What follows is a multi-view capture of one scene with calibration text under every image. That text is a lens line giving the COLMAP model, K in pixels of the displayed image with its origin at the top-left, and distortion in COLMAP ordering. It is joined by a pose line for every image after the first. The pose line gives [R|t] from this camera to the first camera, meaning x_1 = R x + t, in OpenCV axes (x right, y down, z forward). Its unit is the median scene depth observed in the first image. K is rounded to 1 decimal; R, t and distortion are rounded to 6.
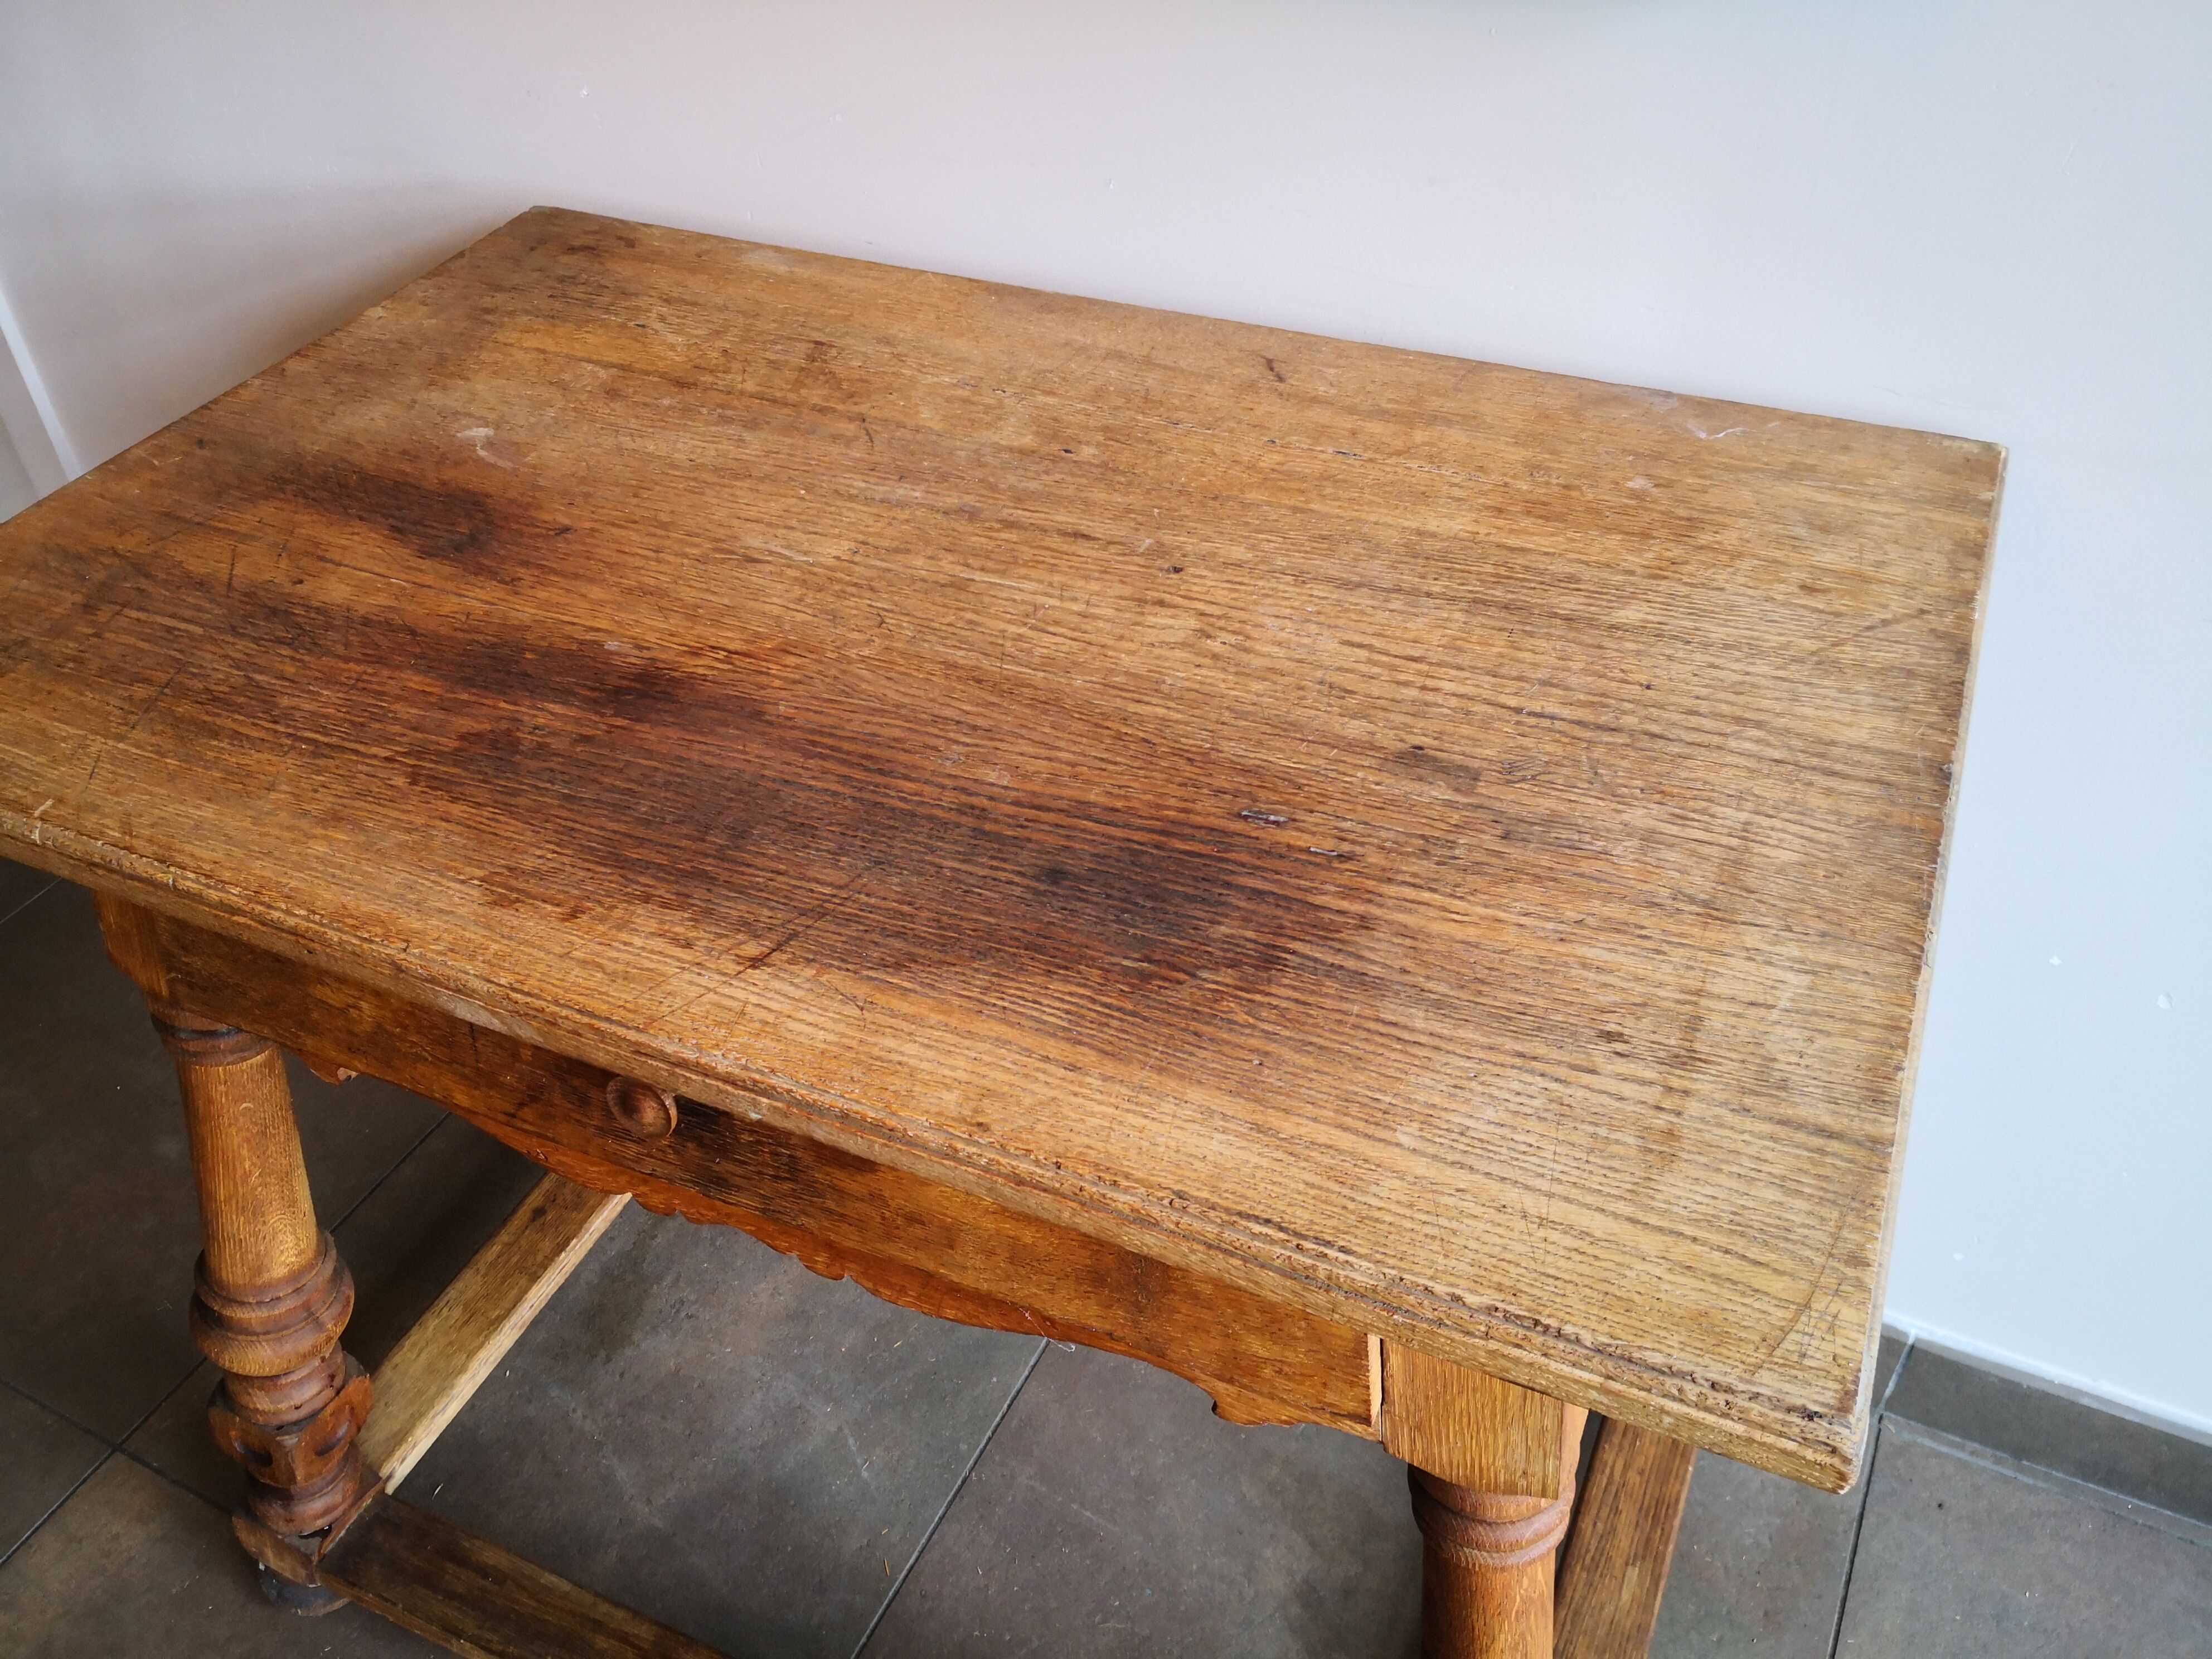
lens RADIAL K [[1783.3, 0, 1110.7], [0, 1783.3, 849.4], [0, 0, 1]] dist [0.007799, -0.013531]
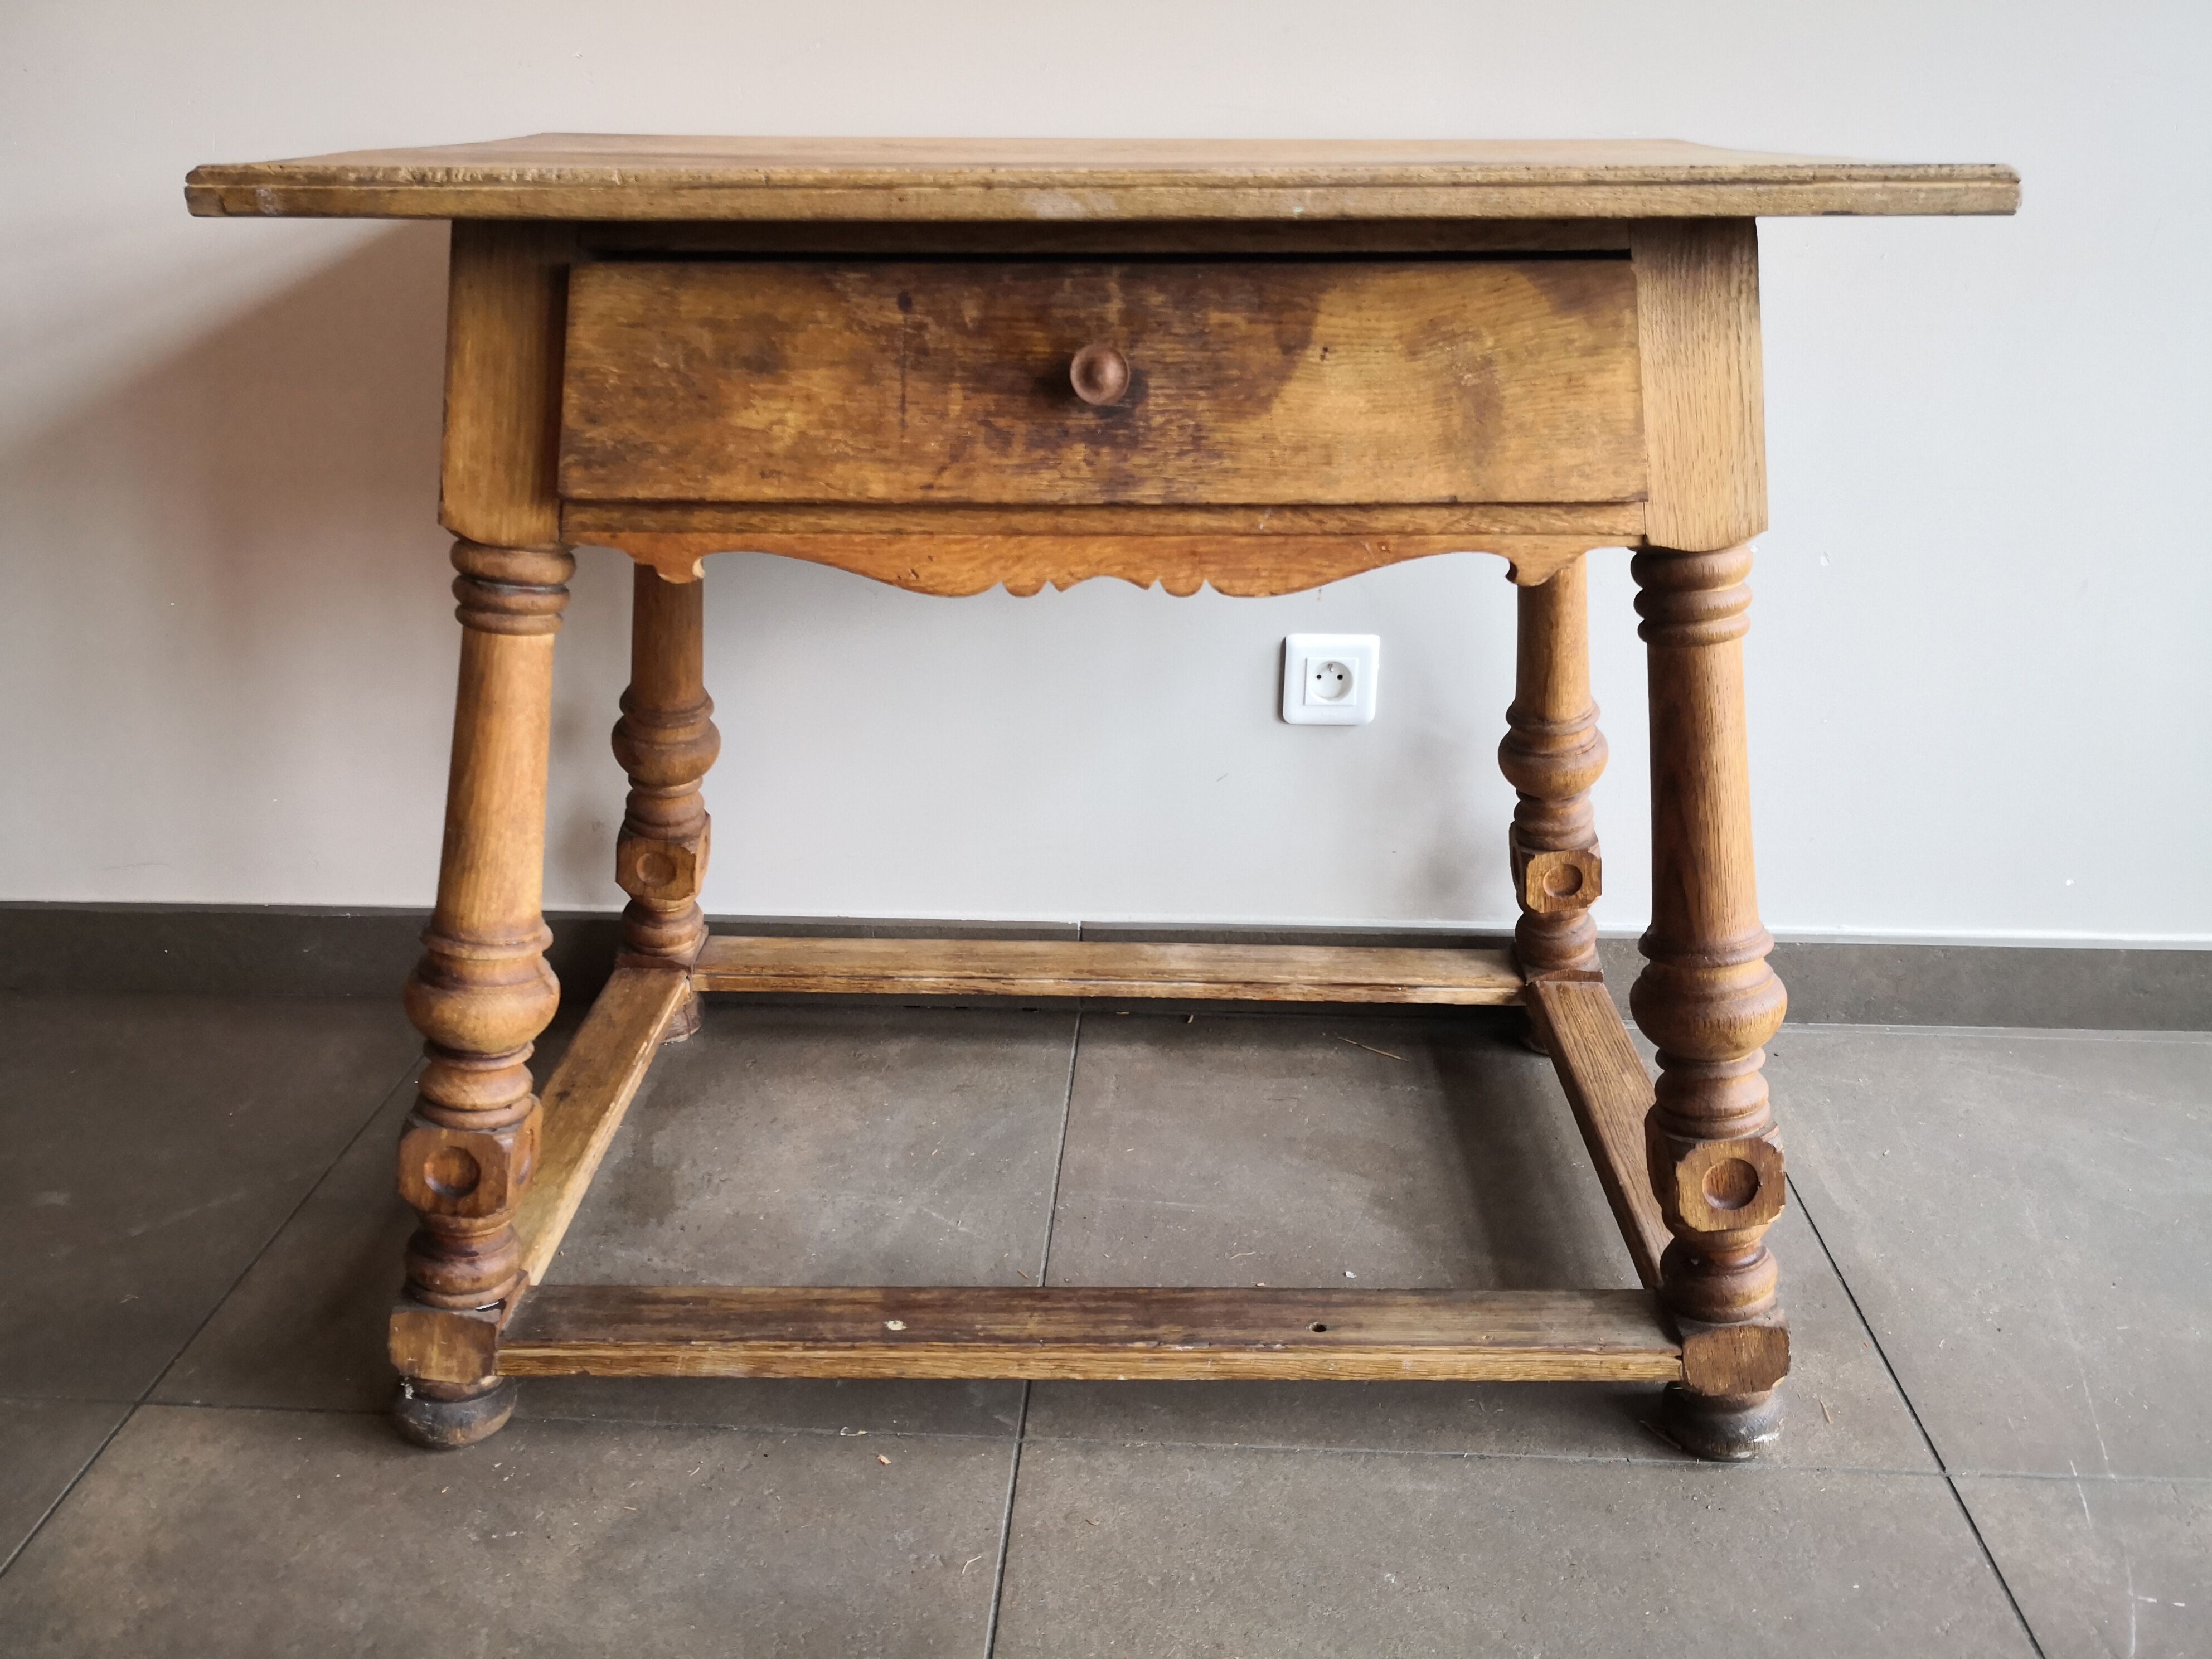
lens RADIAL K [[1776.4, 0, 1101.7], [0, 1776.4, 853.6], [0, 0, 1]] dist [0.001980, -0.004446]
pose [[0.916430, -0.128271, 0.379082, -0.724527], [0.239909, 0.934251, -0.263854, 0.739680], [-0.320313, 0.332749, 0.886949, -0.041216]]
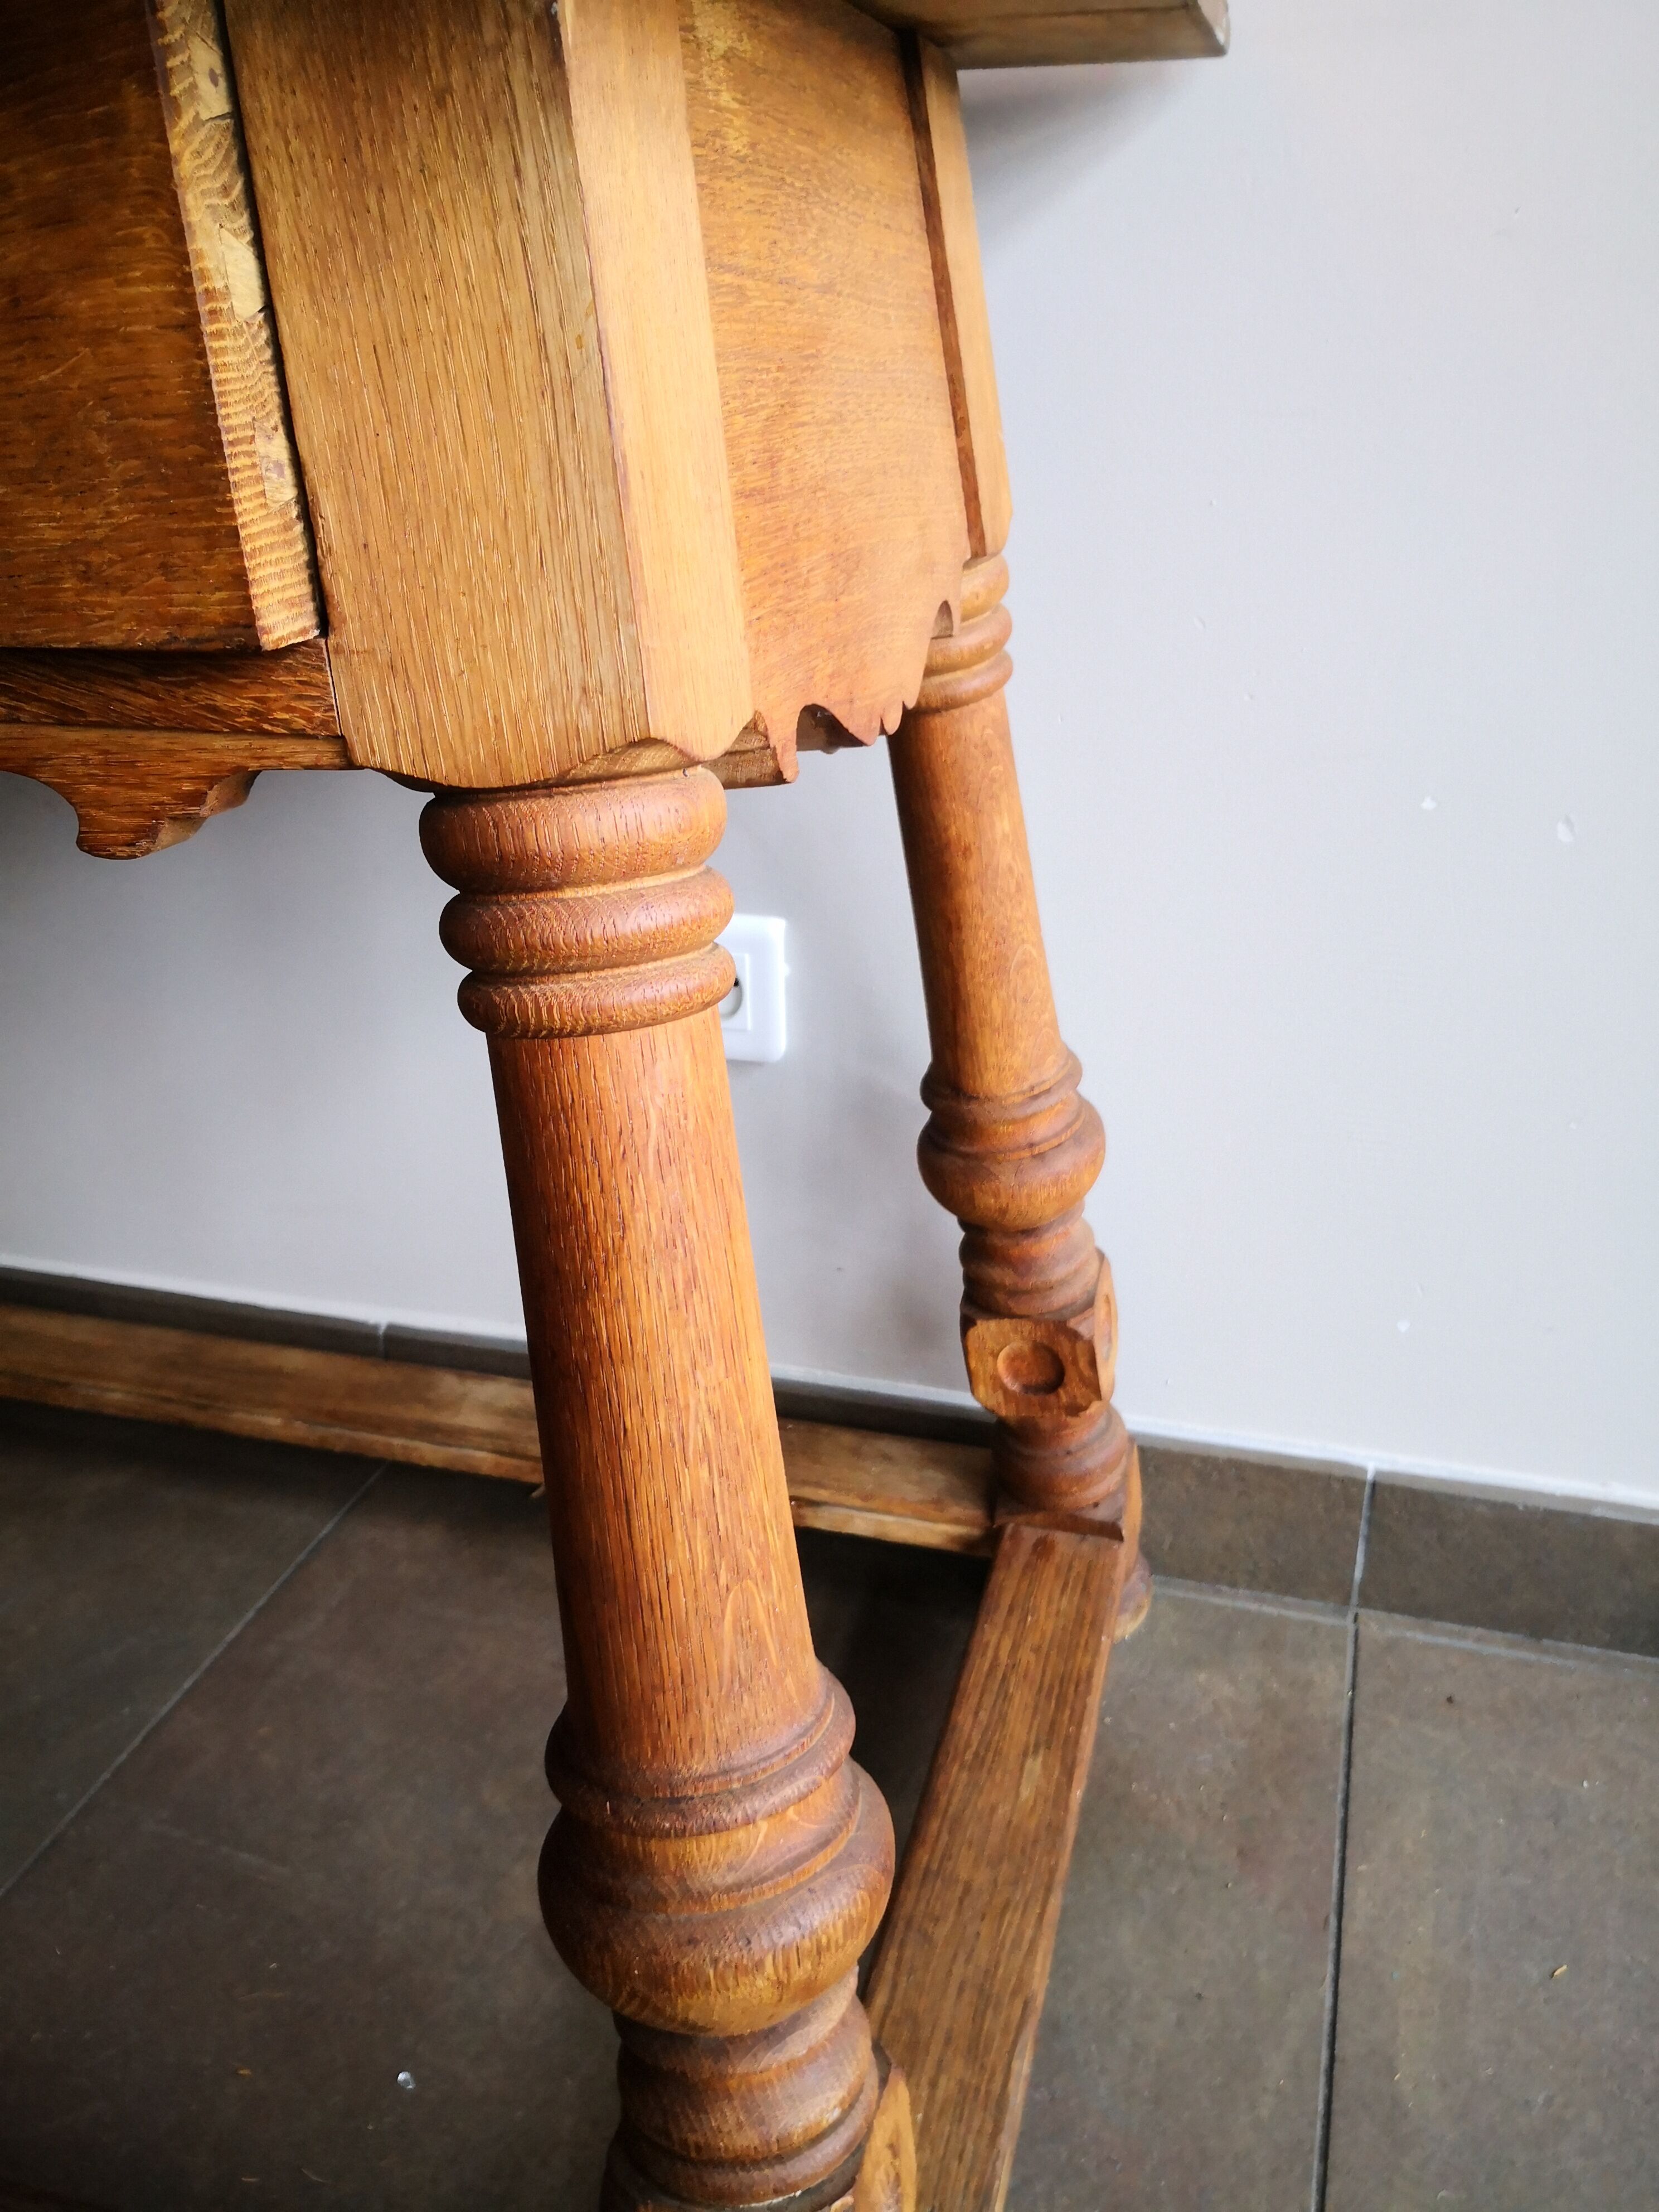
lens RADIAL K [[1800.4, 0, 808.4], [0, 1800.4, 1107.0], [0, 0, 1]] dist [0.014344, -0.048342]
pose [[0.986856, -0.053643, 0.152439, 0.174971], [0.096889, 0.951359, -0.292452, 0.534419], [-0.129336, 0.303378, 0.944052, 0.435383]]
